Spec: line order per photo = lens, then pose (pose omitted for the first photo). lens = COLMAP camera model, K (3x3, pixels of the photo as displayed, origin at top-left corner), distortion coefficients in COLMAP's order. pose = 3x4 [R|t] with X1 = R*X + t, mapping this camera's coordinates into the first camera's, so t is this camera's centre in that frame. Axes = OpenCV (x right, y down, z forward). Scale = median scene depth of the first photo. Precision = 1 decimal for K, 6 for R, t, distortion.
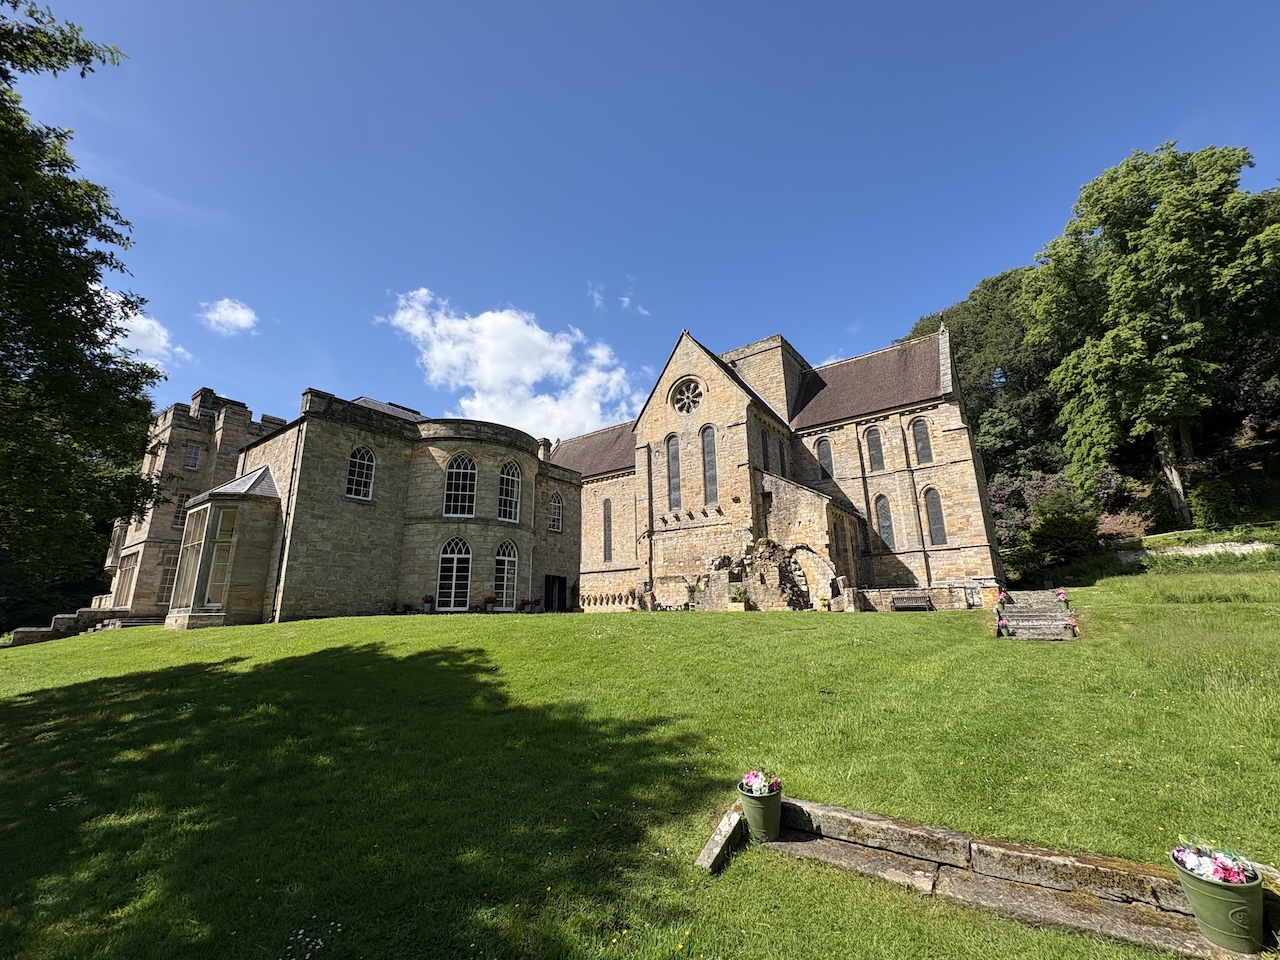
lens RADIAL K [[547.3, 0, 640.0], [0, 547.3, 480.0], [0, 0, 1]] dist [0.001756, 0.000469]
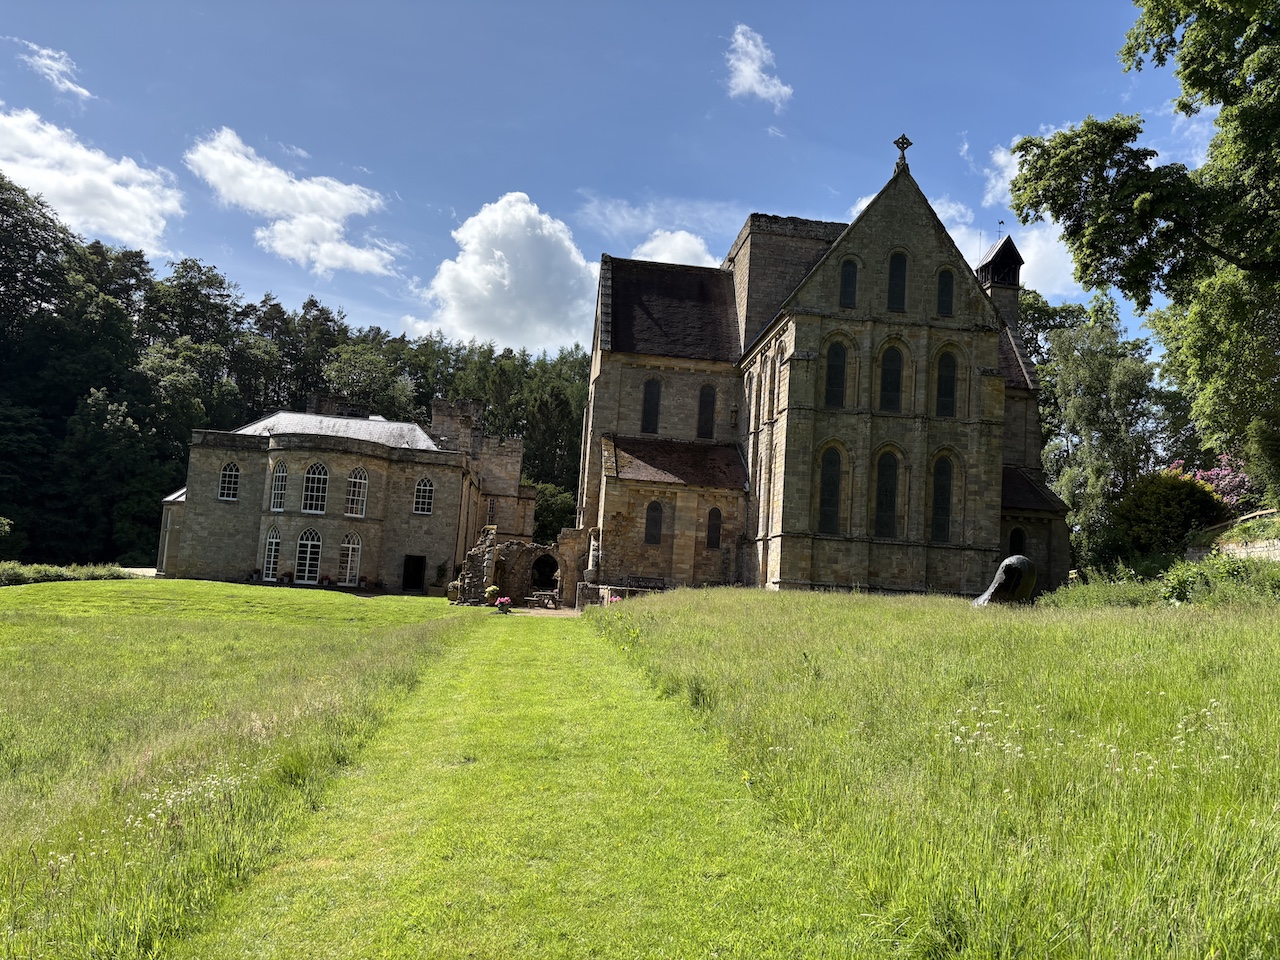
lens RADIAL K [[961.0, 0, 640.0], [0, 961.0, 480.0], [0, 0, 1]] dist [0.005521, -0.001172]
pose [[0.676244, -0.020307, -0.736398, 1.568831], [0.107361, 0.991664, 0.071245, -0.060896], [0.728813, -0.127239, 0.672787, 0.076842]]
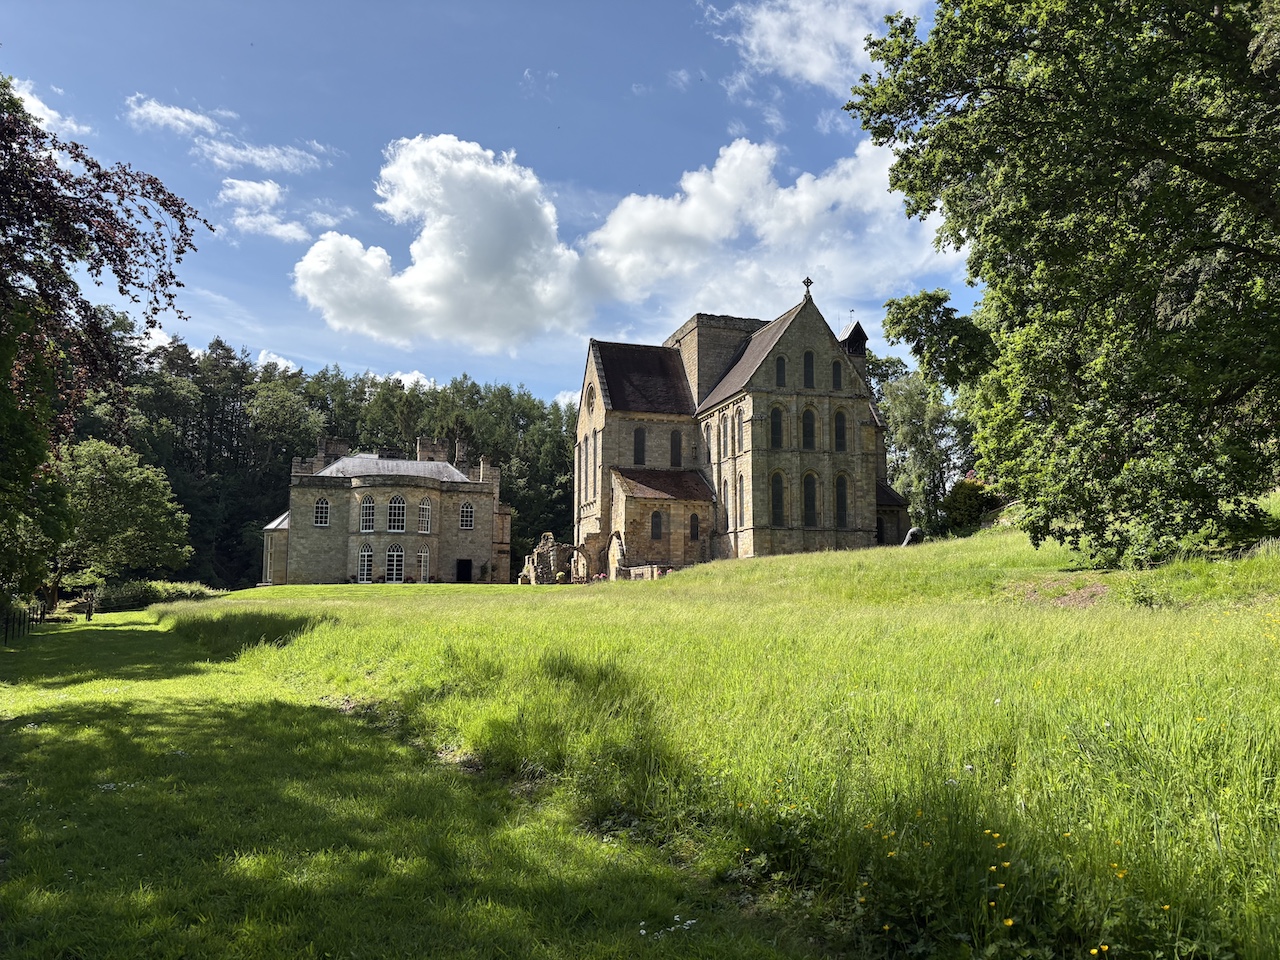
lens RADIAL K [[965.7, 0, 640.0], [0, 965.7, 480.0], [0, 0, 1]] dist [0.053394, -0.000711]
pose [[0.804561, -0.056818, -0.591146, 1.820867], [0.134220, 0.987054, 0.087806, -0.206323], [0.578504, -0.149989, 0.801771, -0.800160]]
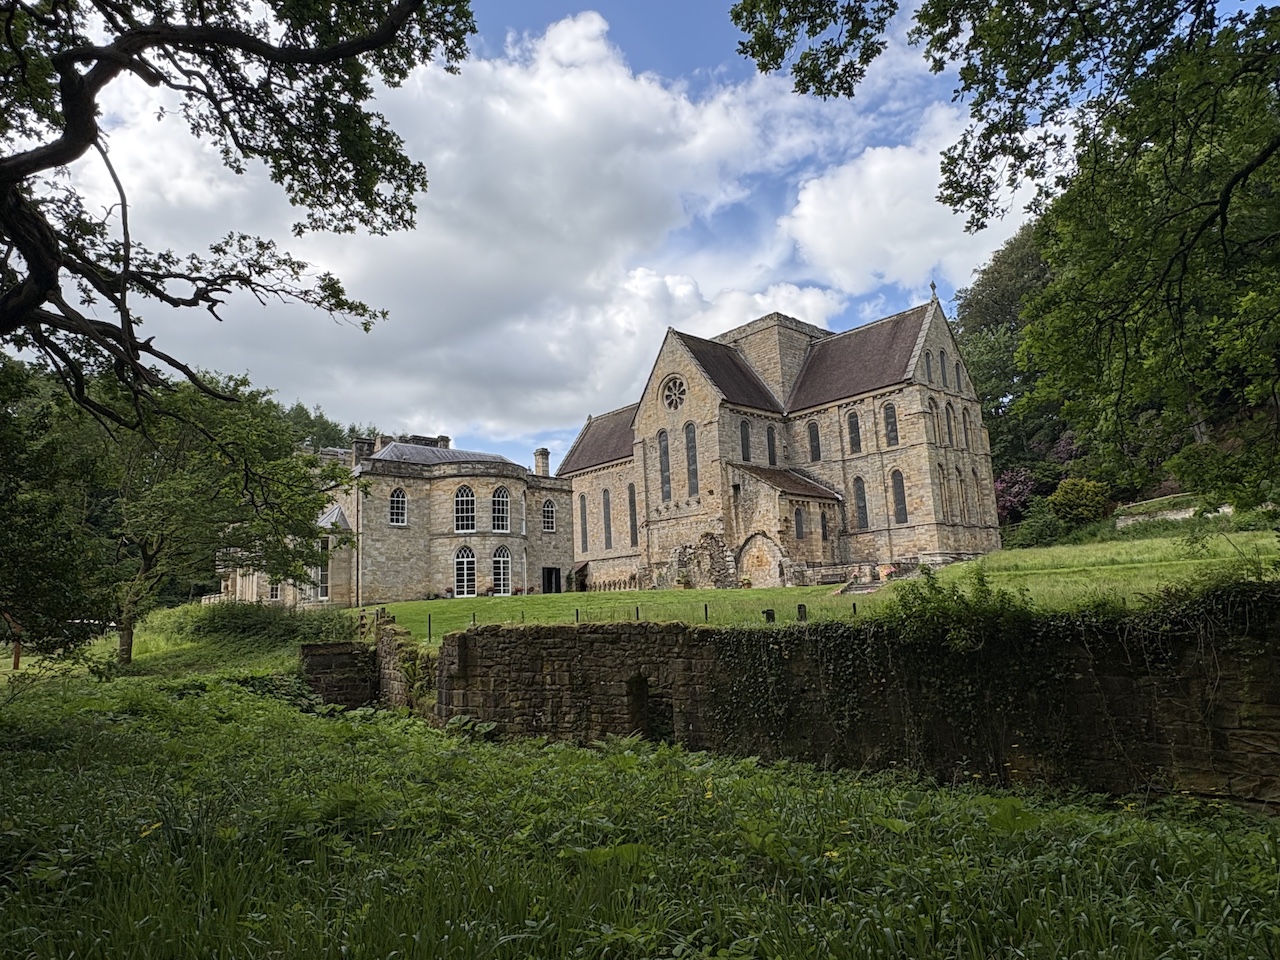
lens RADIAL K [[802.9, 0, 626.3], [0, 802.9, 481.1], [0, 0, 1]] dist [-0.001942, -0.001559]
pose [[0.977221, -0.061699, -0.203059, 0.405453], [0.080133, 0.993252, 0.083840, -0.163799], [0.196516, -0.098202, 0.975571, -0.745047]]
